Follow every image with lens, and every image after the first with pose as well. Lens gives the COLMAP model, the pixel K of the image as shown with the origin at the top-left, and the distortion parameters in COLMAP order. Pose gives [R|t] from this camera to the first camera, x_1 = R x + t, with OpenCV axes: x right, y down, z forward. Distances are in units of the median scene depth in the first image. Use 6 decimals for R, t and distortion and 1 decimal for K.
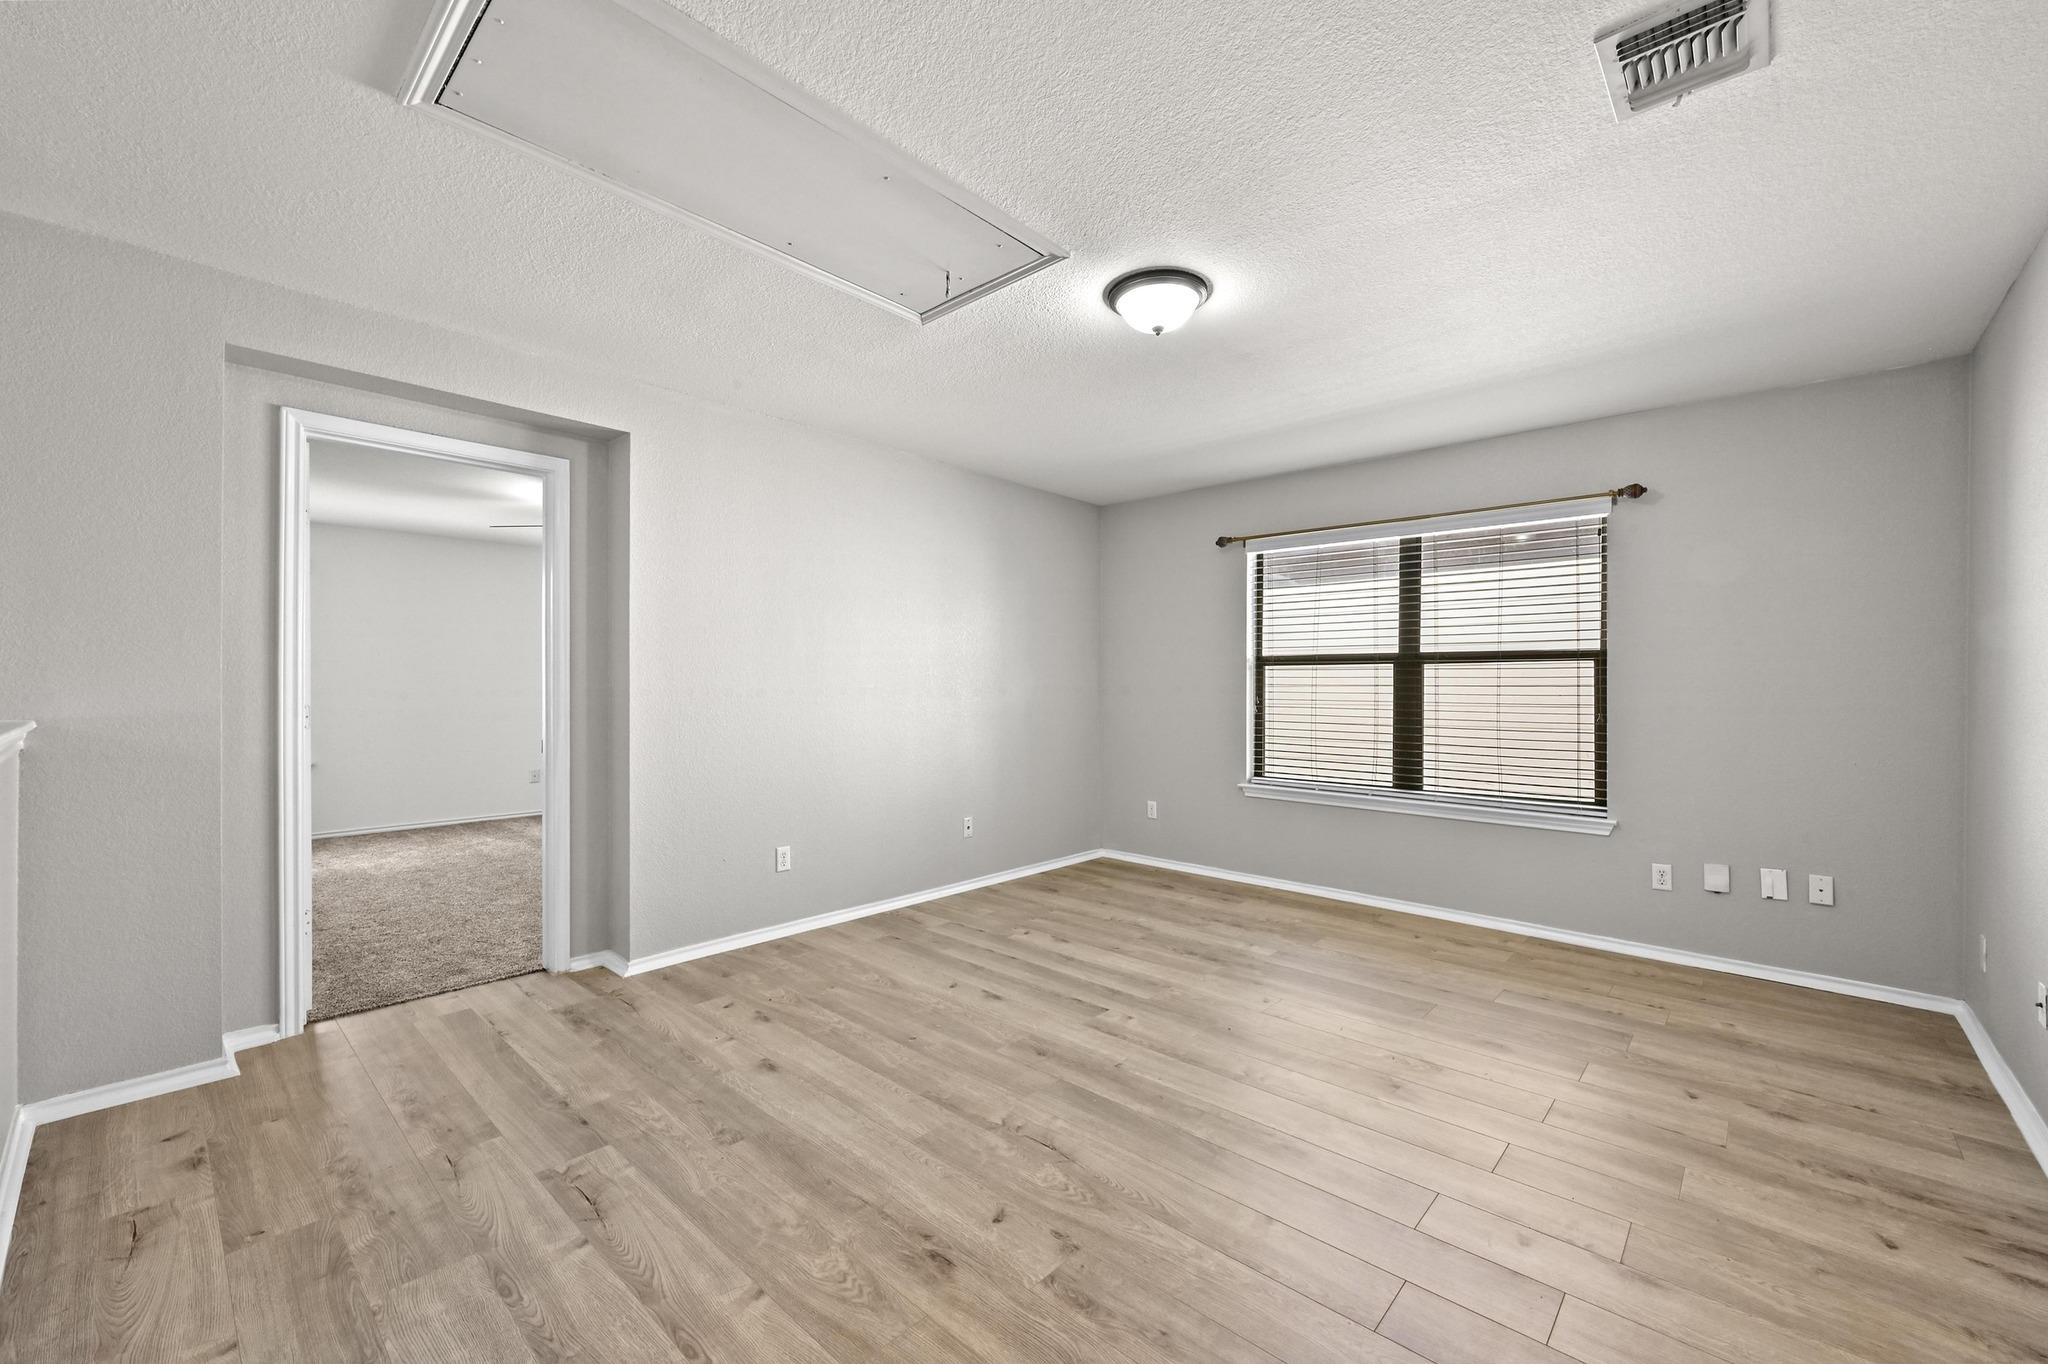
lens RADIAL K [[815.0, 0, 1029.6], [0, 815.0, 691.0], [0, 0, 1]] dist [-0.000738, 0.001898]
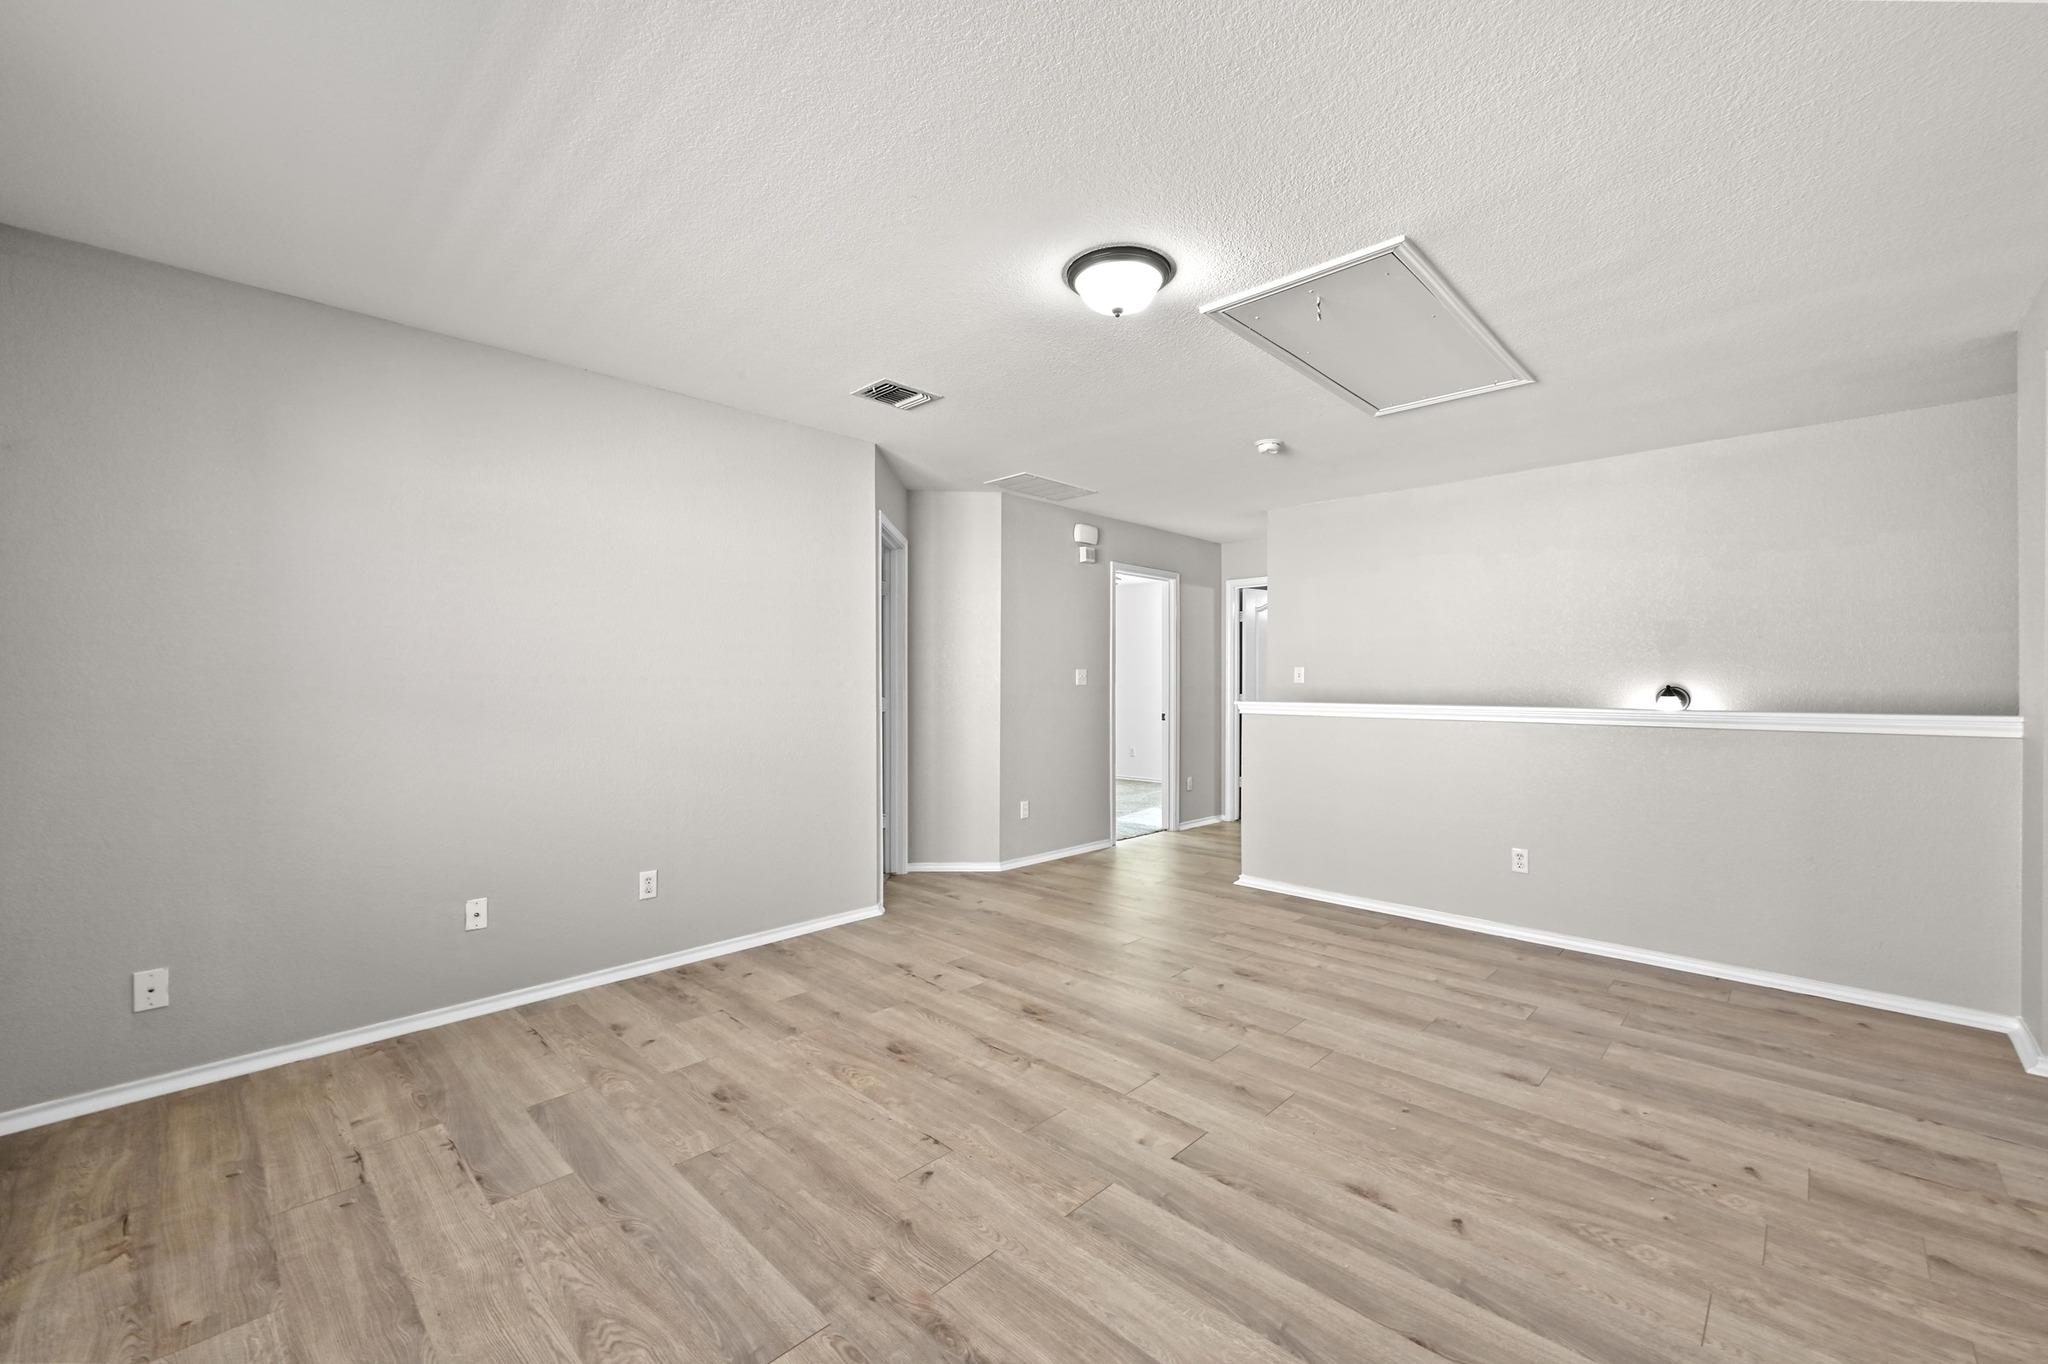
lens RADIAL K [[815.0, 0, 1022.3], [0, 815.0, 686.9], [0, 0, 1]] dist [-0.000738, 0.001898]
pose [[-0.999237, -0.004598, 0.038788, 0.223098], [-0.004296, 0.999960, 0.007867, -0.010692], [-0.038823, 0.007694, -0.999216, 1.895187]]
